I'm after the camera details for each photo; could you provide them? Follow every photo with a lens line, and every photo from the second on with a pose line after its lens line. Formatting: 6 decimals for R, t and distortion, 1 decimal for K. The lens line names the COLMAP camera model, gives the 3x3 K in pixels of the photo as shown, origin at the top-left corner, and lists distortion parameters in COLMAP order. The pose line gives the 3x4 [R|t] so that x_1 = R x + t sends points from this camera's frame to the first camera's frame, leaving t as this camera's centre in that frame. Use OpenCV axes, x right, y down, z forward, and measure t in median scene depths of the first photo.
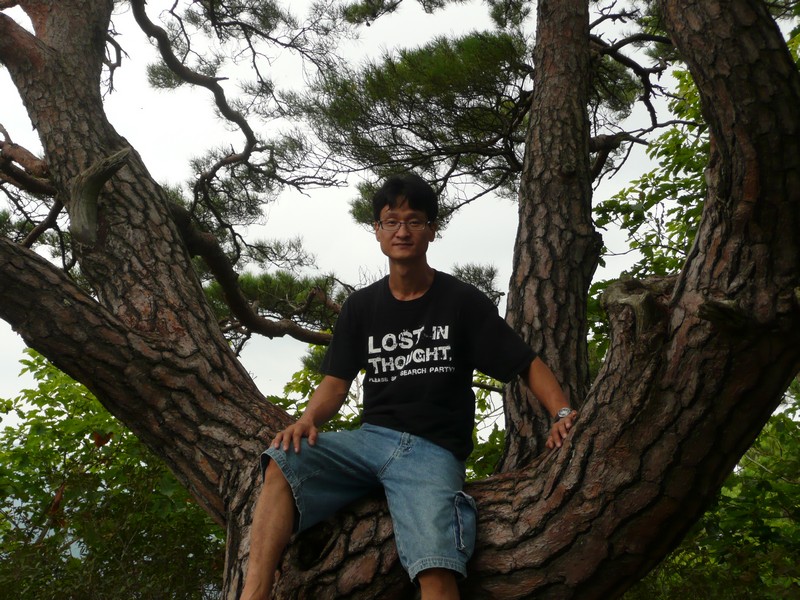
lens RADIAL K [[1273.1, 0, 400.3], [0, 1273.1, 300.4], [0, 0, 1]] dist [0.065473, 0.000000]
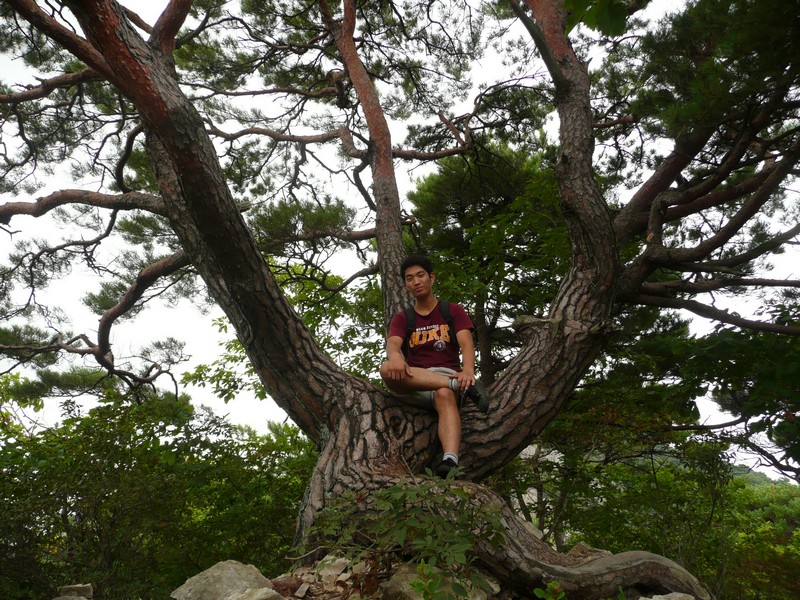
lens RADIAL K [[658.6, 0, 400.2], [0, 658.6, 299.6], [0, 0, 1]] dist [-0.035596, 0.010354]
pose [[0.737523, 0.200273, 0.644942, -0.769974], [-0.075475, 0.973476, -0.215983, 0.233521], [-0.671091, 0.110615, 0.733077, 0.299833]]
